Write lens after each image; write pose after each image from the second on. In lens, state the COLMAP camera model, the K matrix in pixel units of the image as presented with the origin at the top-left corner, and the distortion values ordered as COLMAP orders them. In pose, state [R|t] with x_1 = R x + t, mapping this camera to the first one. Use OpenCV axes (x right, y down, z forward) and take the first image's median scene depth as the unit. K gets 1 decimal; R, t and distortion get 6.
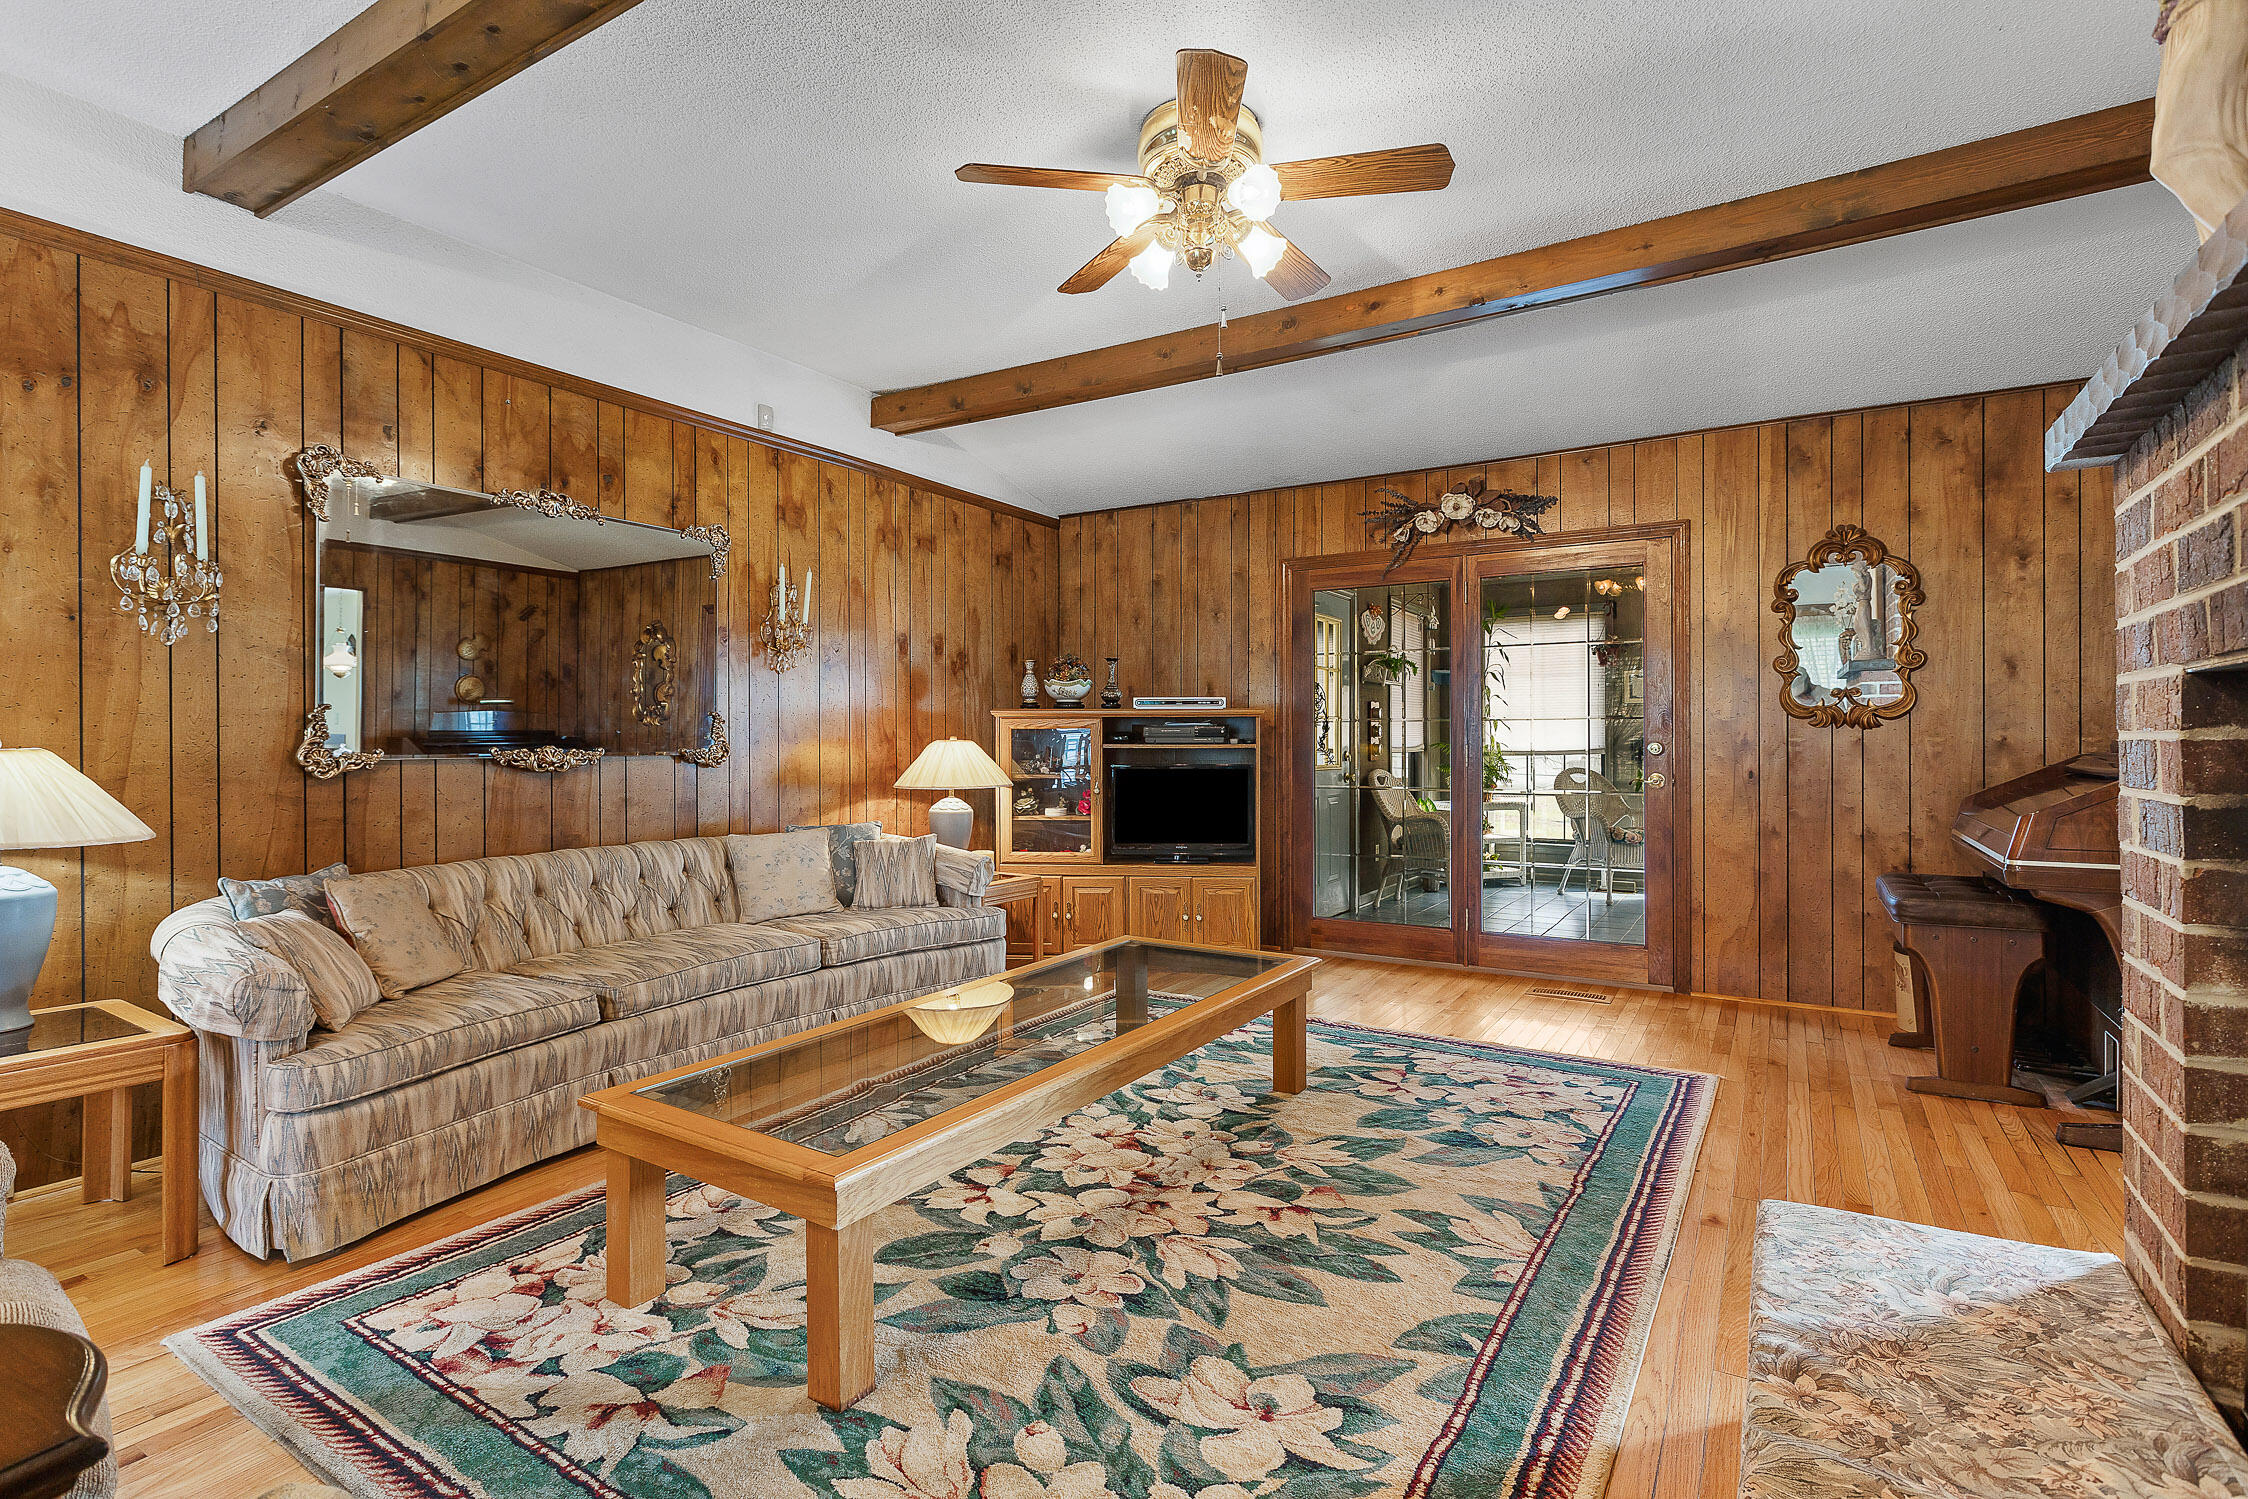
lens RADIAL K [[1085.0, 0, 1125.4], [0, 1085.0, 739.7], [0, 0, 1]] dist [0.000164, 0.000552]
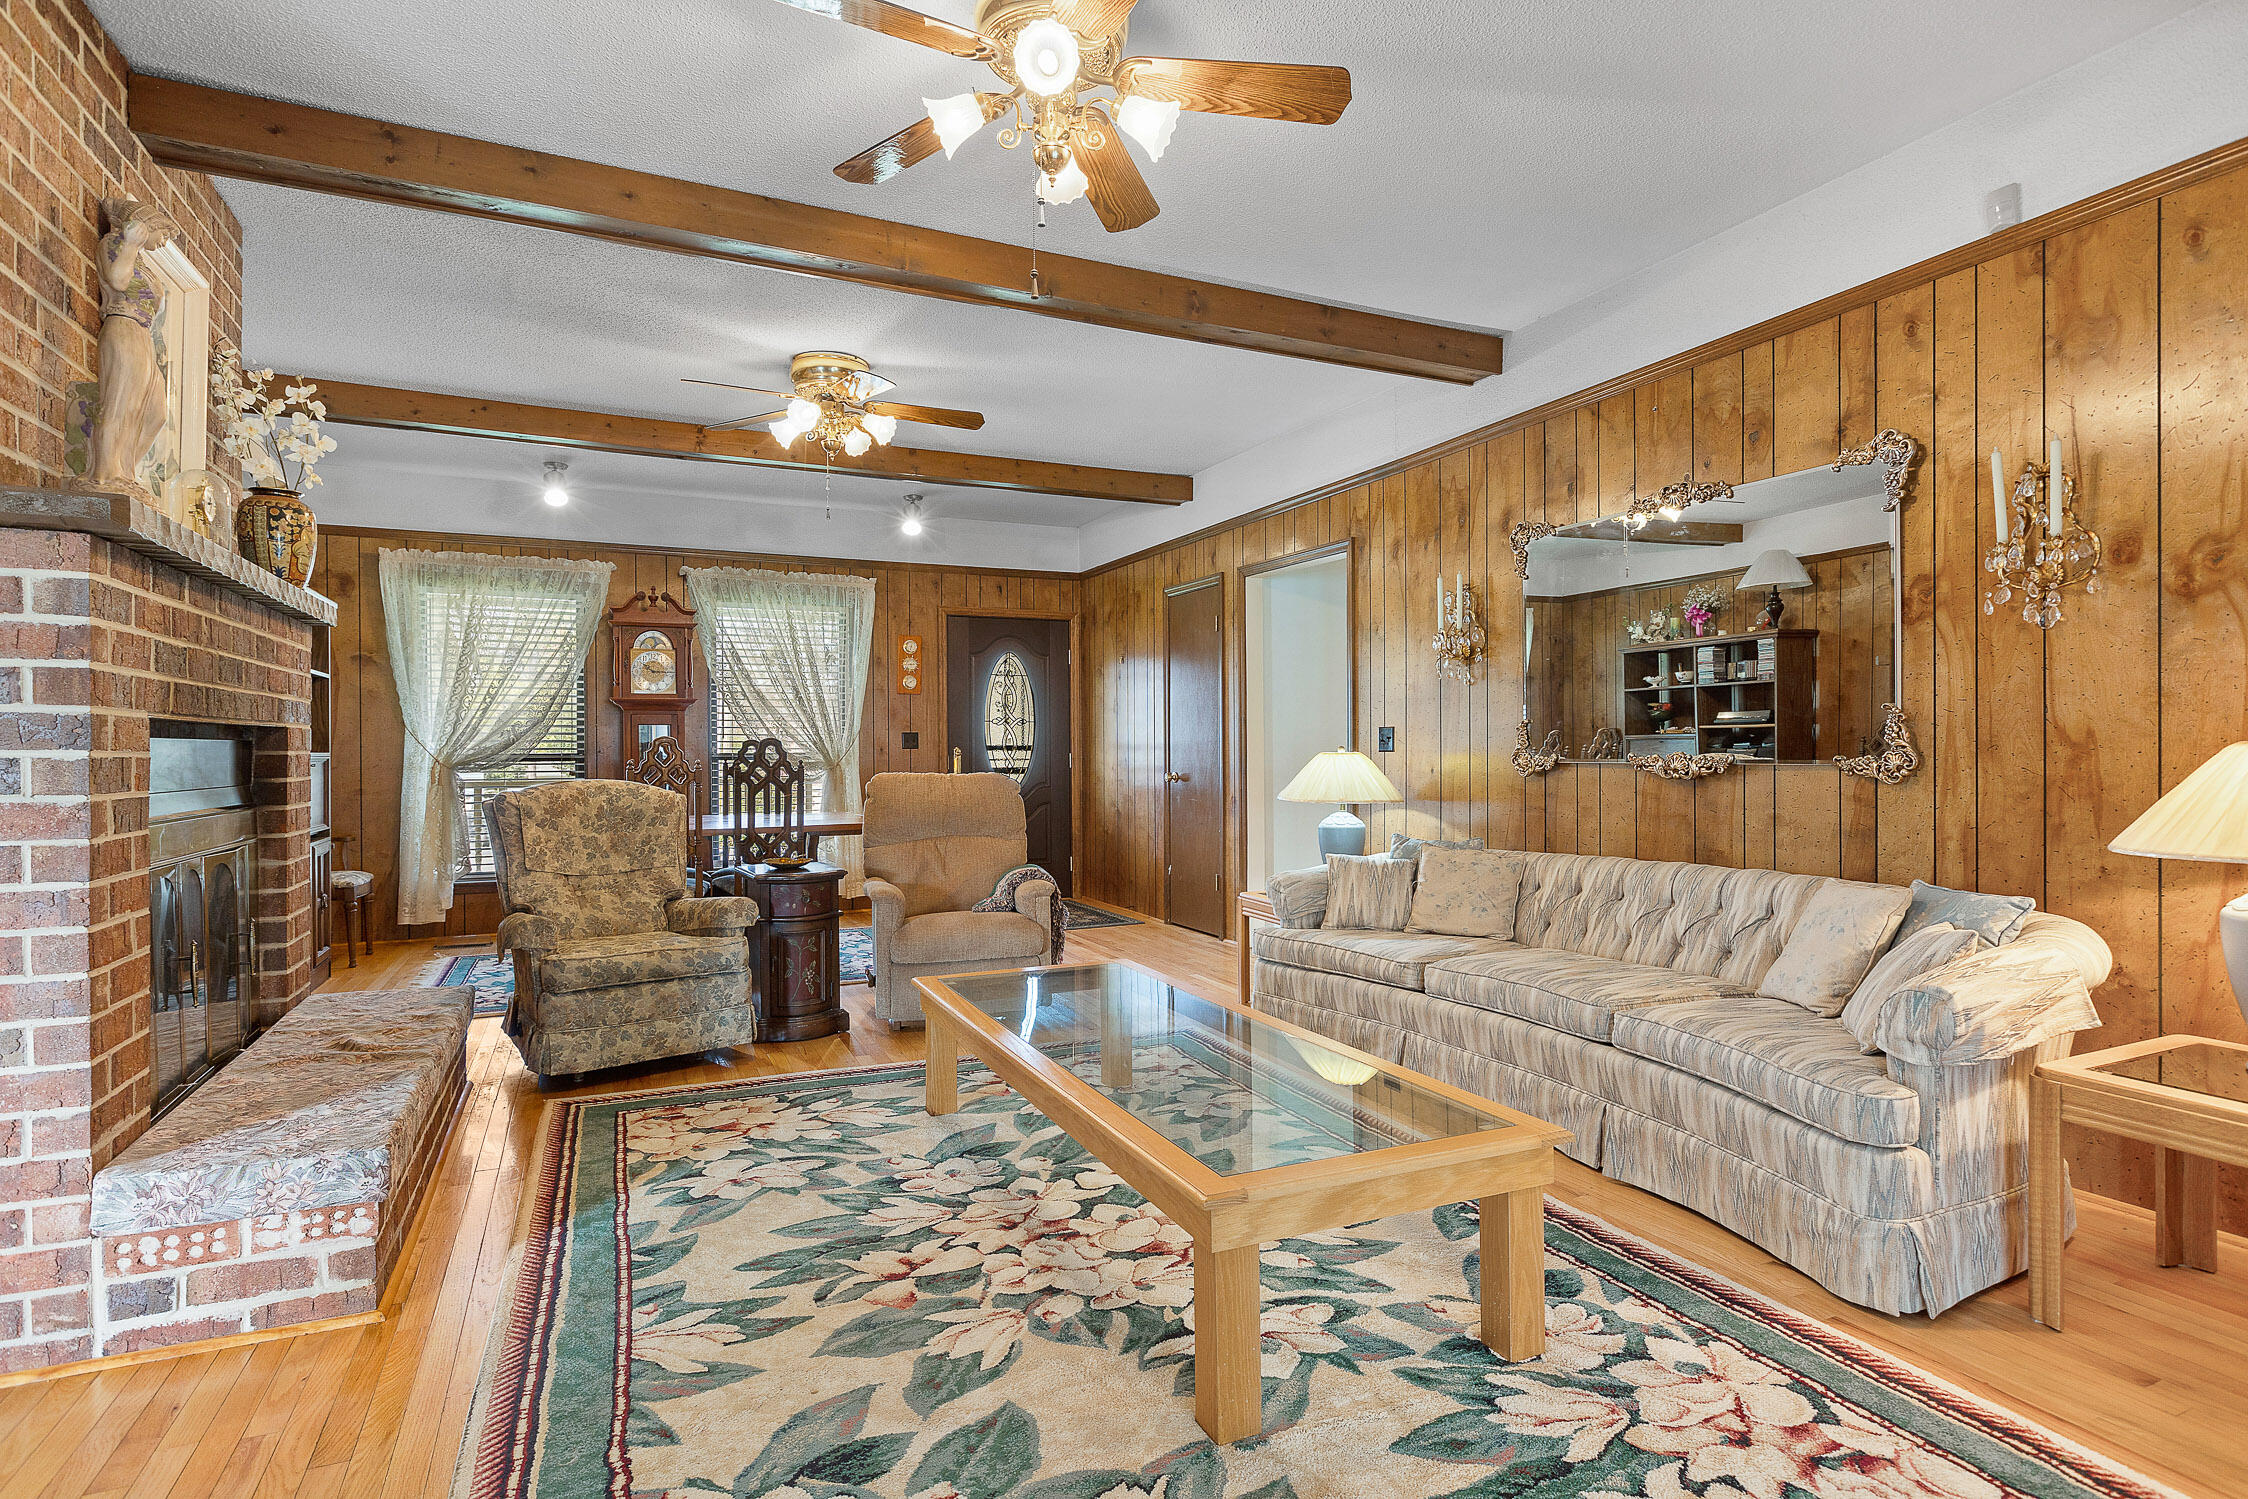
lens RADIAL K [[1129.0, 0, 1121.8], [0, 1129.0, 762.4], [0, 0, 1]] dist [-0.002492, 0.002036]
pose [[-0.552034, 0.013107, -0.833718, 0.777934], [0.007554, 0.999914, 0.010718, 0.000273], [0.833787, -0.000381, -0.552086, 1.567247]]
